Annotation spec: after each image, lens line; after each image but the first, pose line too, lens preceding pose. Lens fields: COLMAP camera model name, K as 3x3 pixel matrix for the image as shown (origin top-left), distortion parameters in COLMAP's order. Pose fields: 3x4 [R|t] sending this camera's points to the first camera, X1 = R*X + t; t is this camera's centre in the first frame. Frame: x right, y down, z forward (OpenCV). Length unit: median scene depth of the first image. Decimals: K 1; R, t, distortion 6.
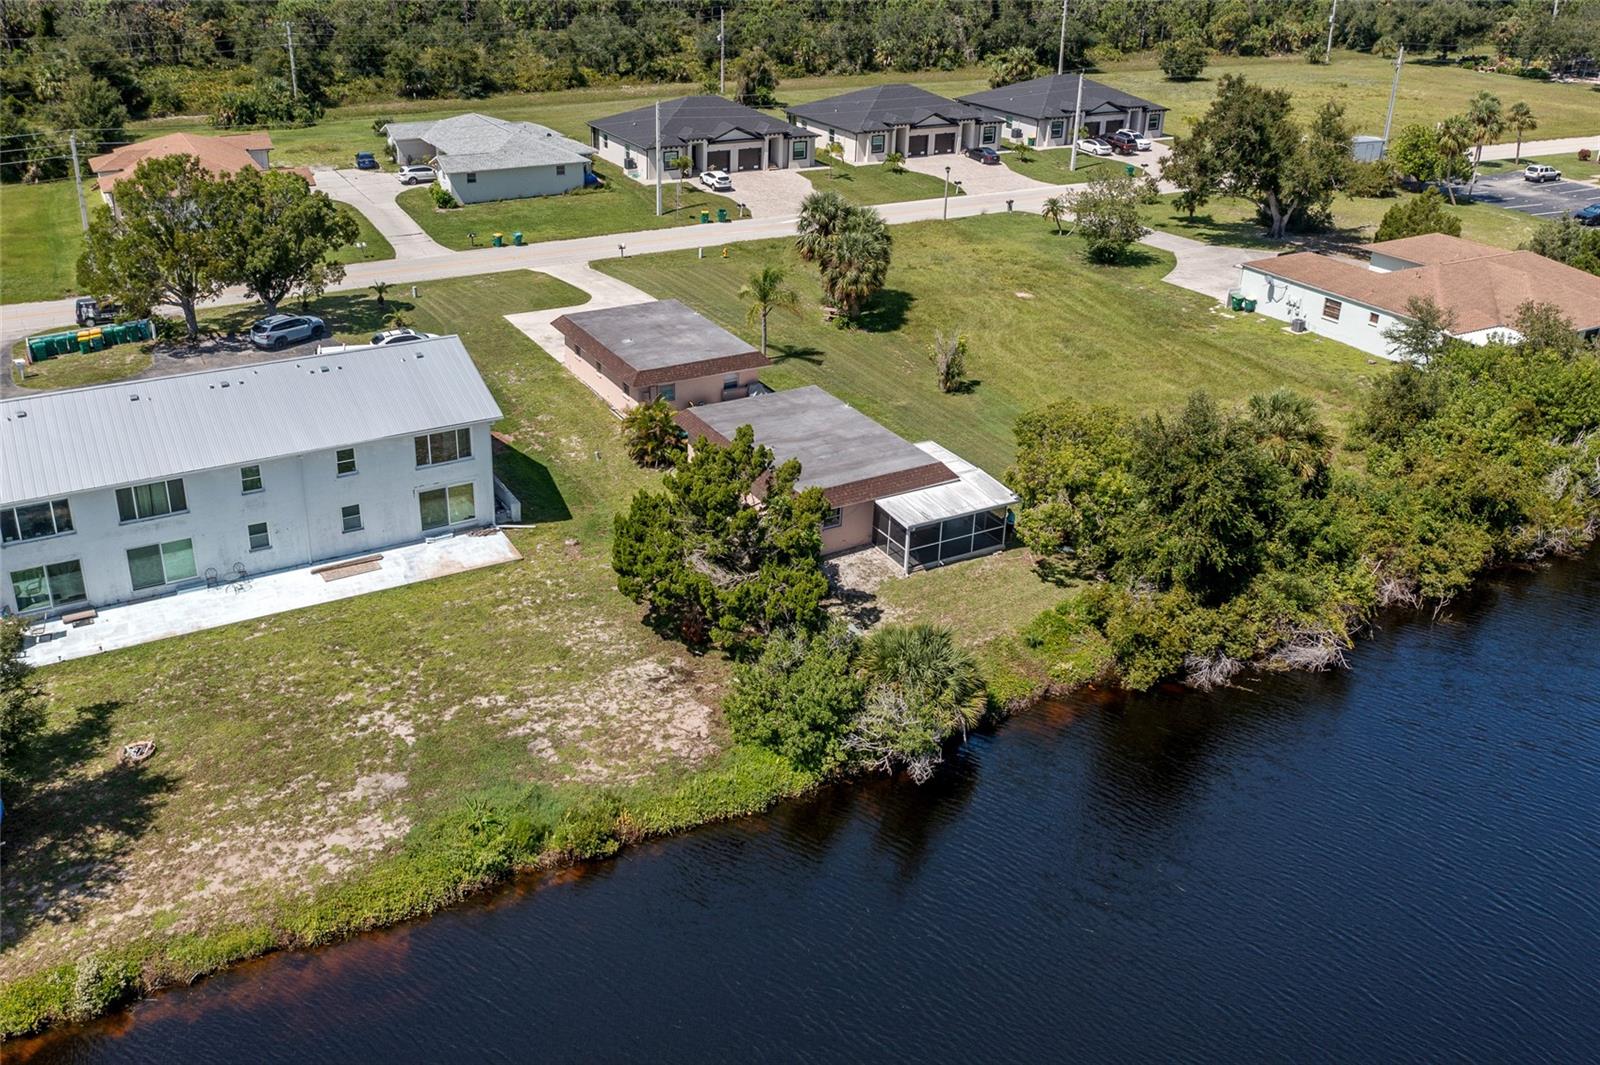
lens RADIAL K [[1495.7, 0, 800.0], [0, 1495.7, 532.5], [0, 0, 1]] dist [-0.008528, -0.016606]
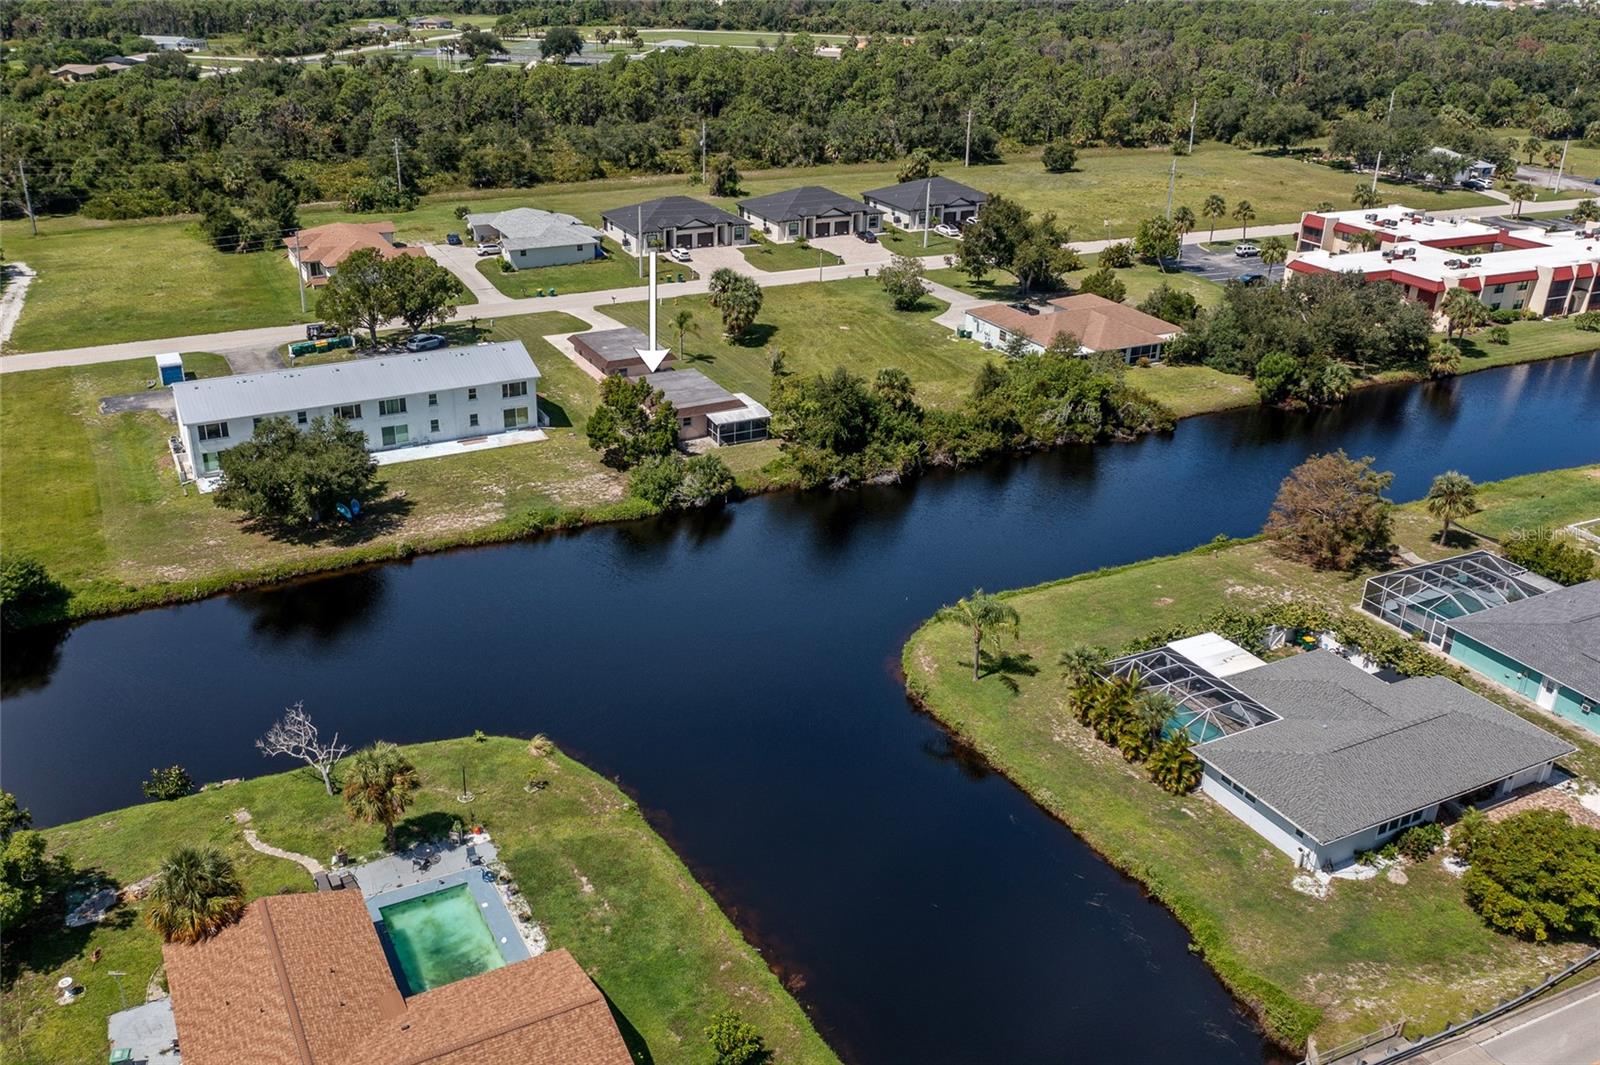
lens RADIAL K [[1495.7, 0, 800.0], [0, 1495.7, 532.5], [0, 0, 1]] dist [-0.008528, -0.016606]
pose [[0.999694, 0.011088, -0.022123, 0.132649], [-0.011712, 0.999532, -0.028258, 0.119078], [0.021799, 0.028508, 0.999356, -0.675694]]
